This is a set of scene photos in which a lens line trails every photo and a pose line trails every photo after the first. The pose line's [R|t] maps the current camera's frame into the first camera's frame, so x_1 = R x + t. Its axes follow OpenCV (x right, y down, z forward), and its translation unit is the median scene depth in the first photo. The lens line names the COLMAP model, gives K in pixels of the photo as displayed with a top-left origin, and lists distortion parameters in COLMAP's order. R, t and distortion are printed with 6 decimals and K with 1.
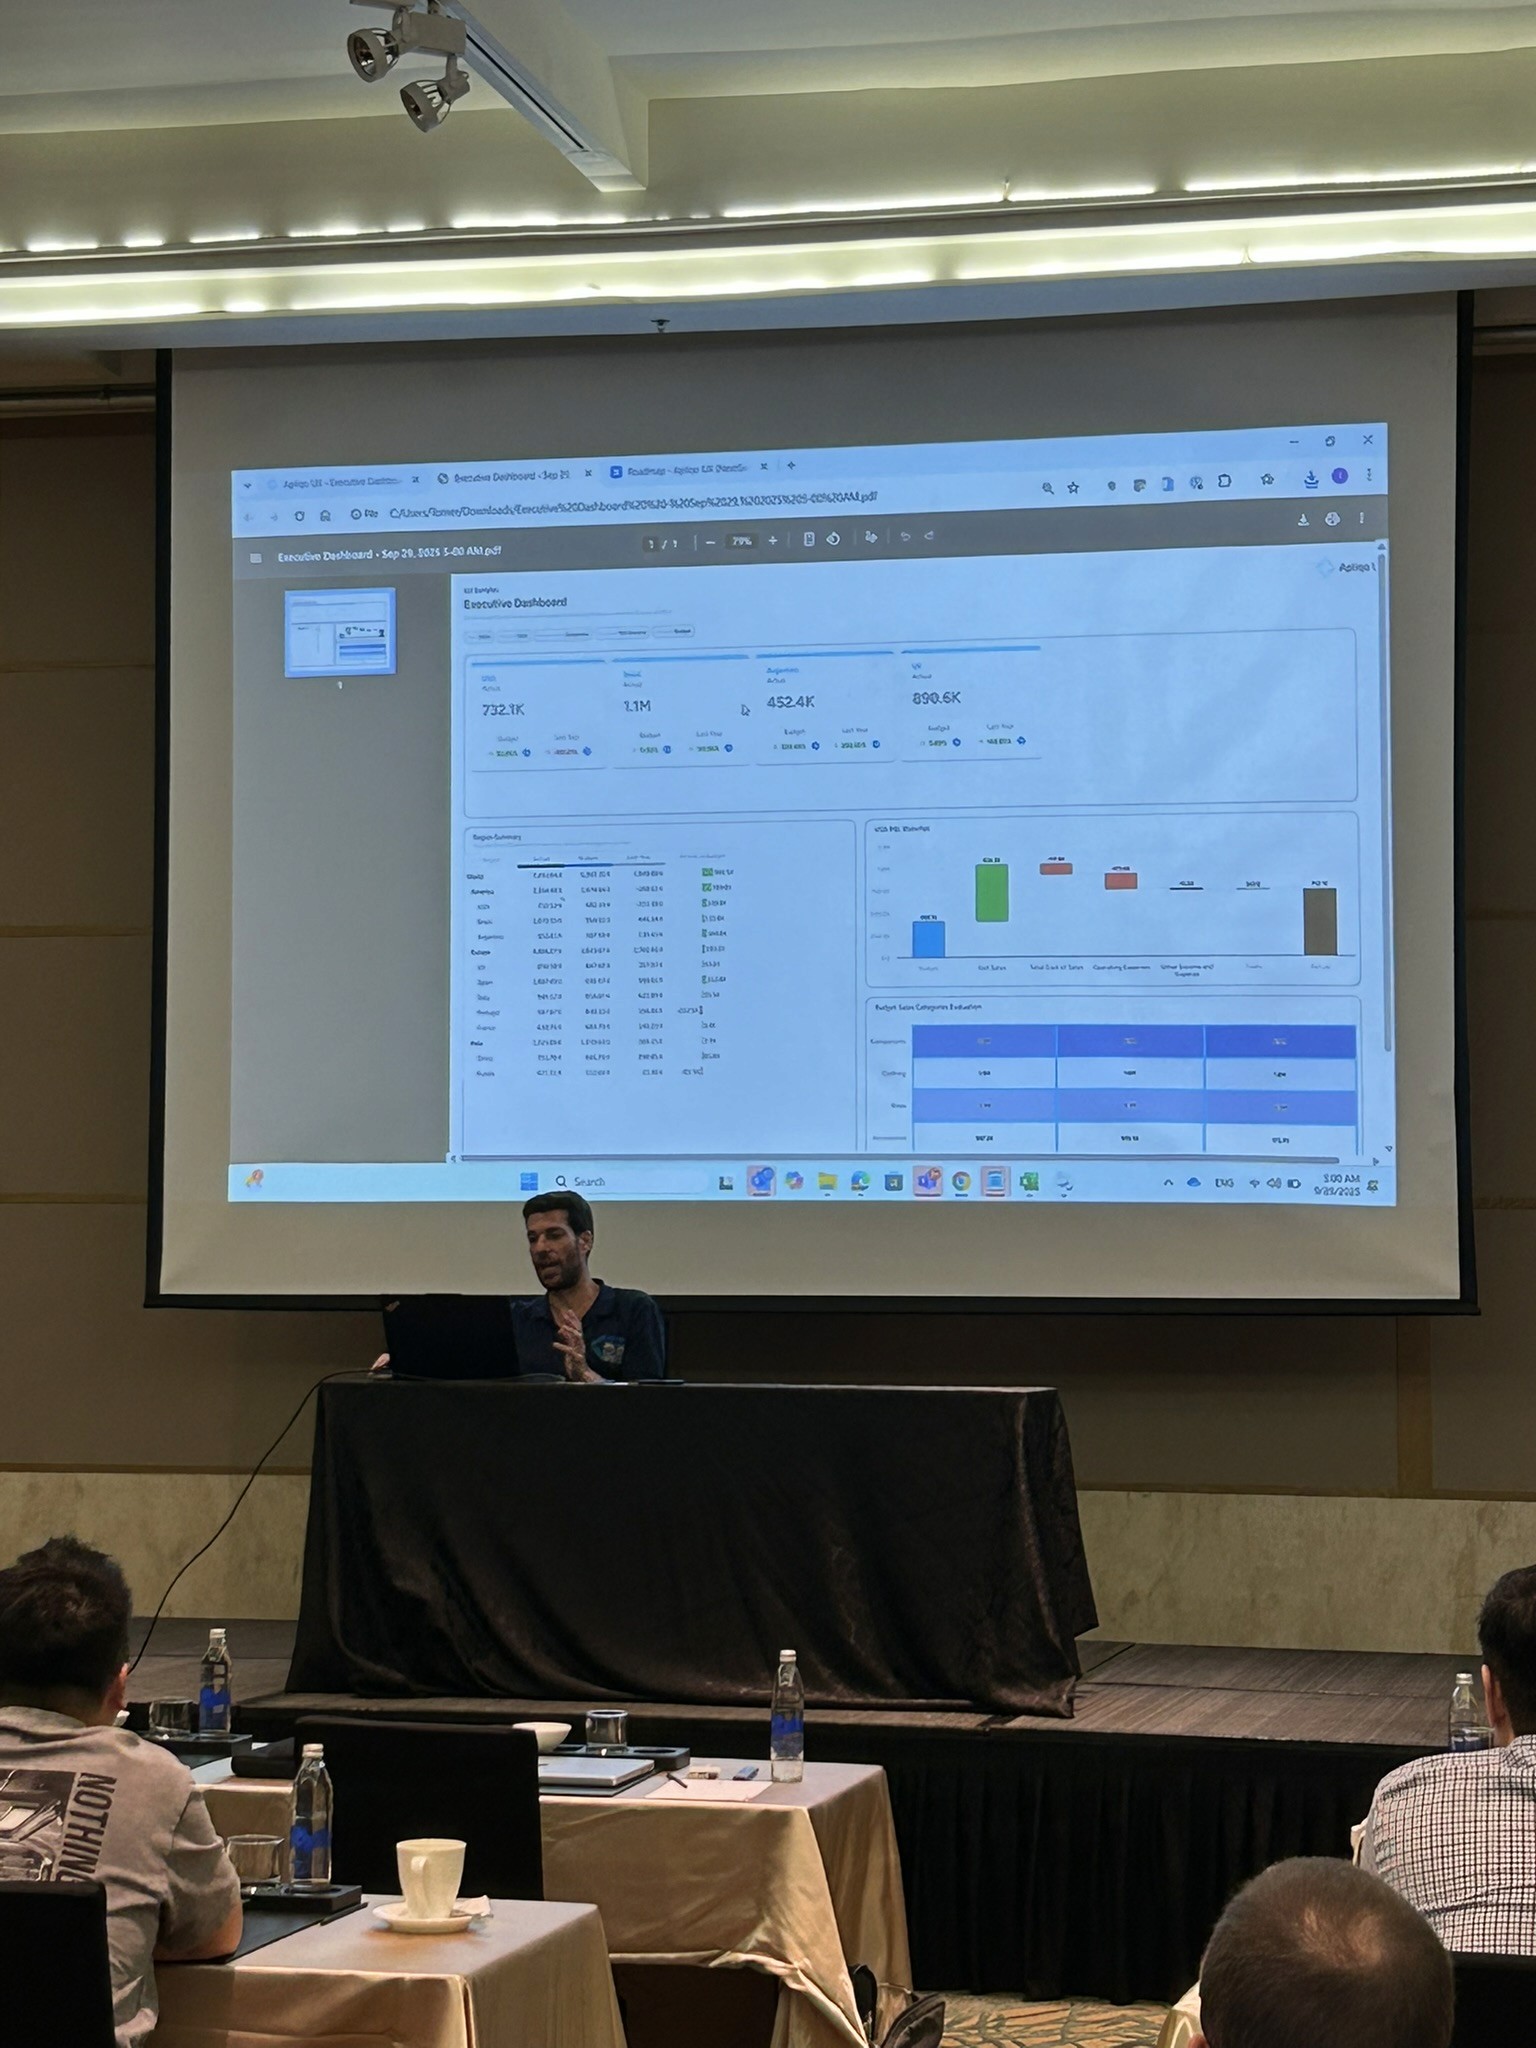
lens RADIAL K [[4215.4, 0, 768.0], [0, 4215.4, 1024.0], [0, 0, 1]] dist [0.237628, -0.029894]
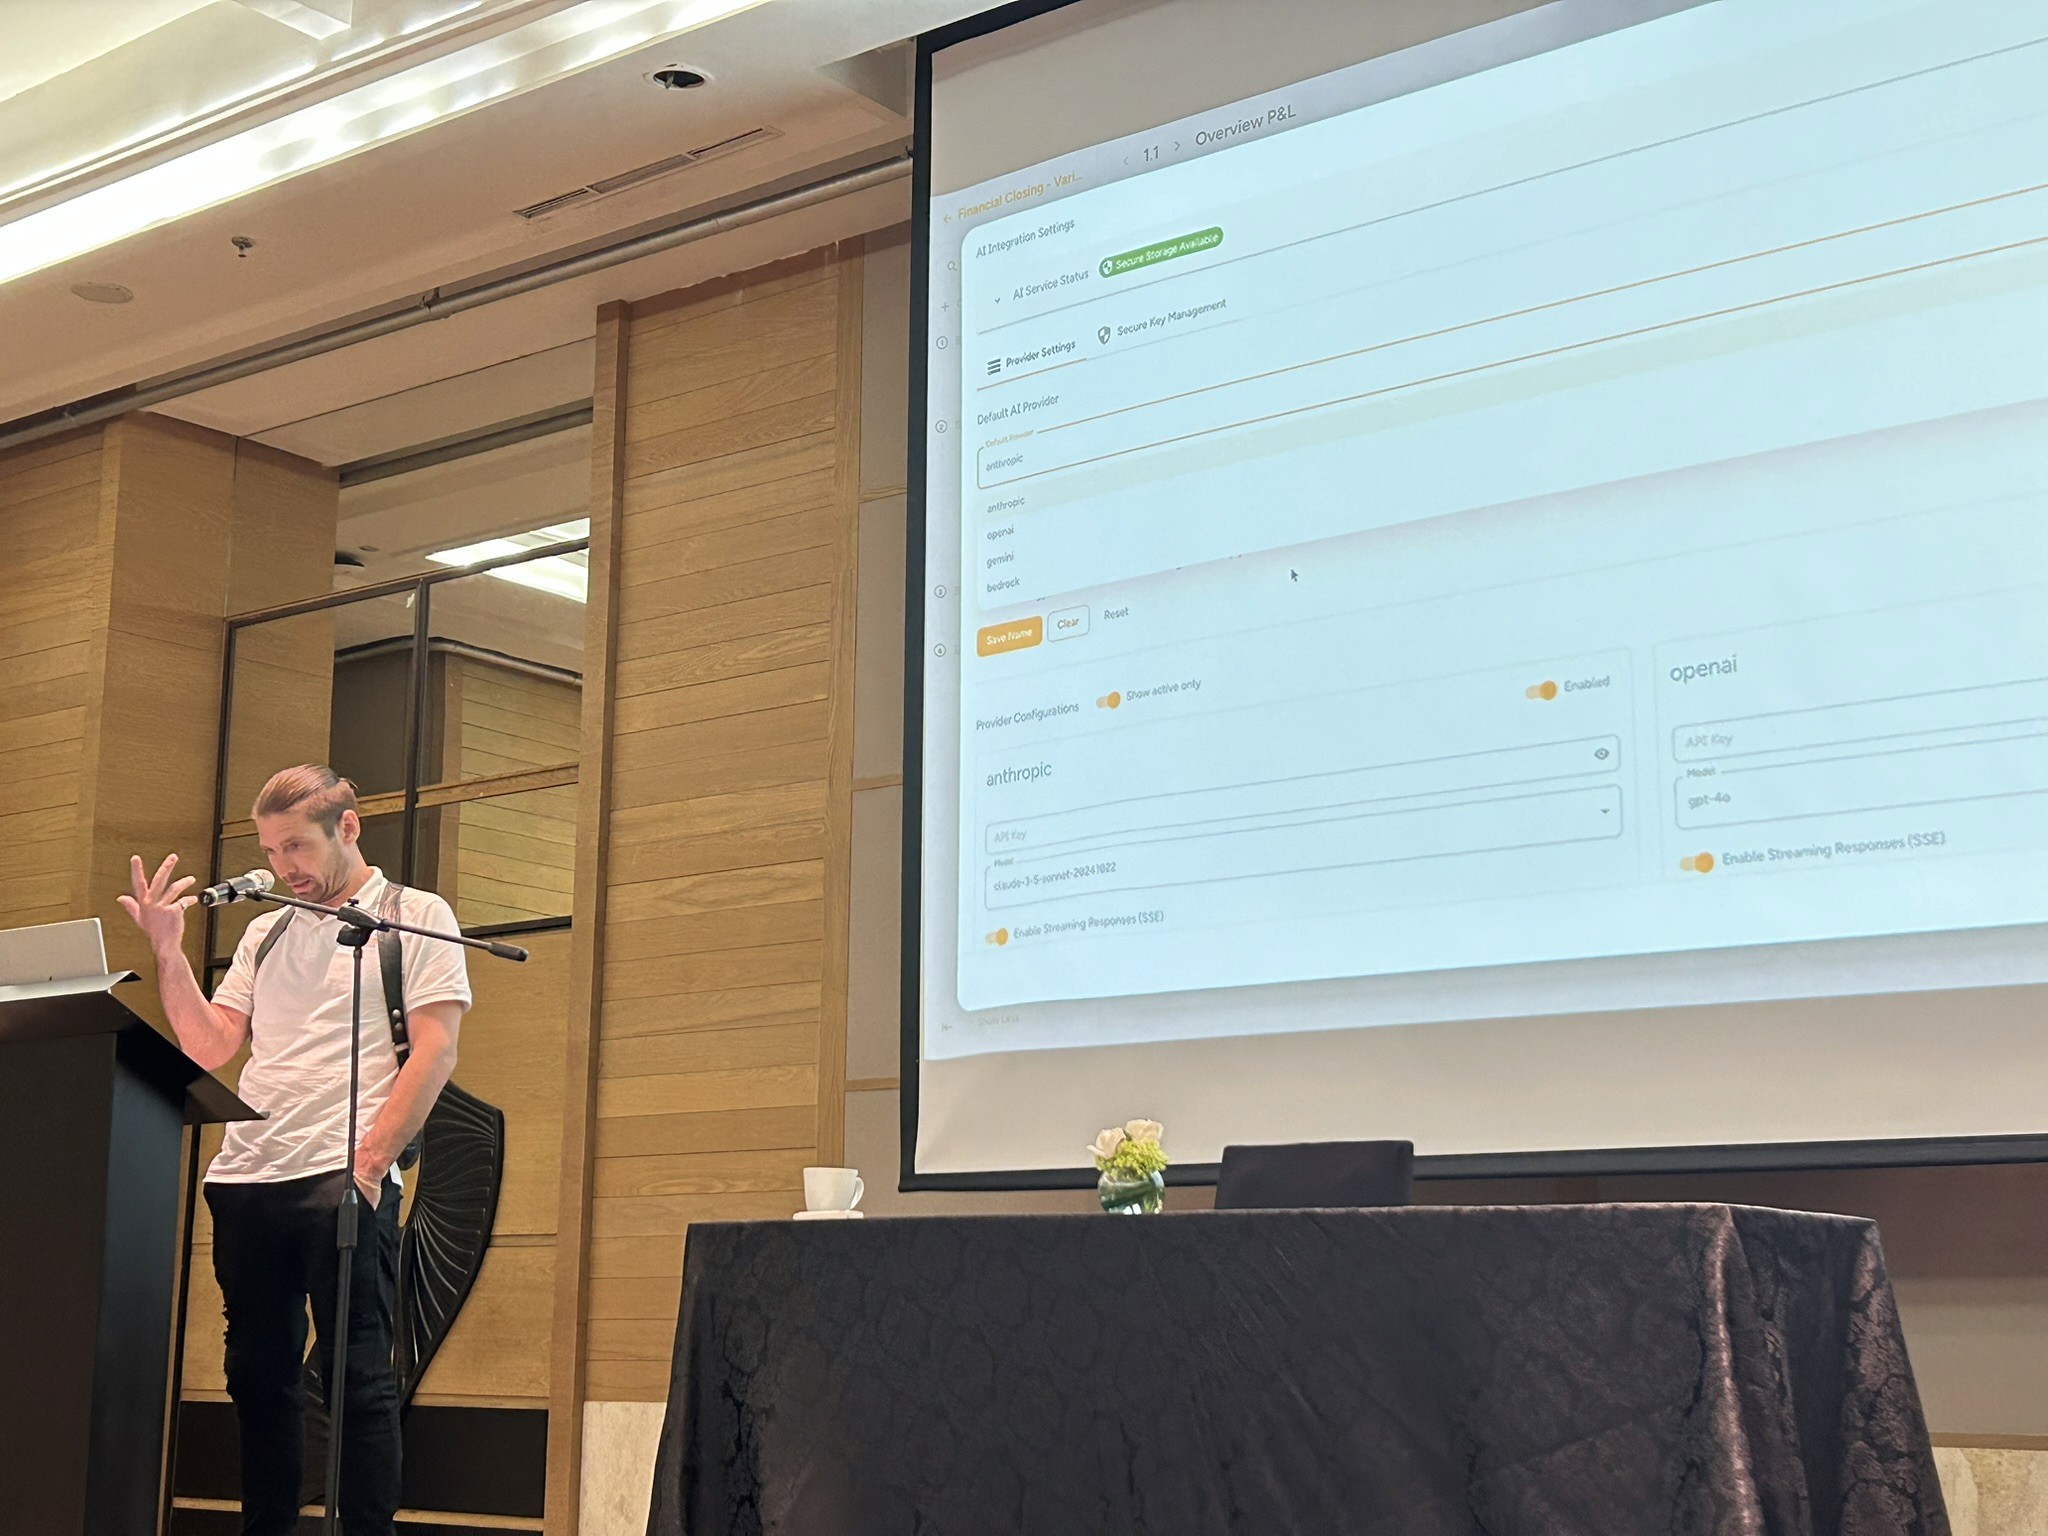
lens RADIAL K [[2861.7, 0, 1030.2], [0, 2861.7, 776.8], [0, 0, 1]] dist [0.061611, -0.086110]
pose [[0.908881, -0.077921, -0.409712, 0.110566], [0.021883, 0.989948, -0.139728, 0.070402], [0.416481, 0.118030, 0.901450, 0.553933]]
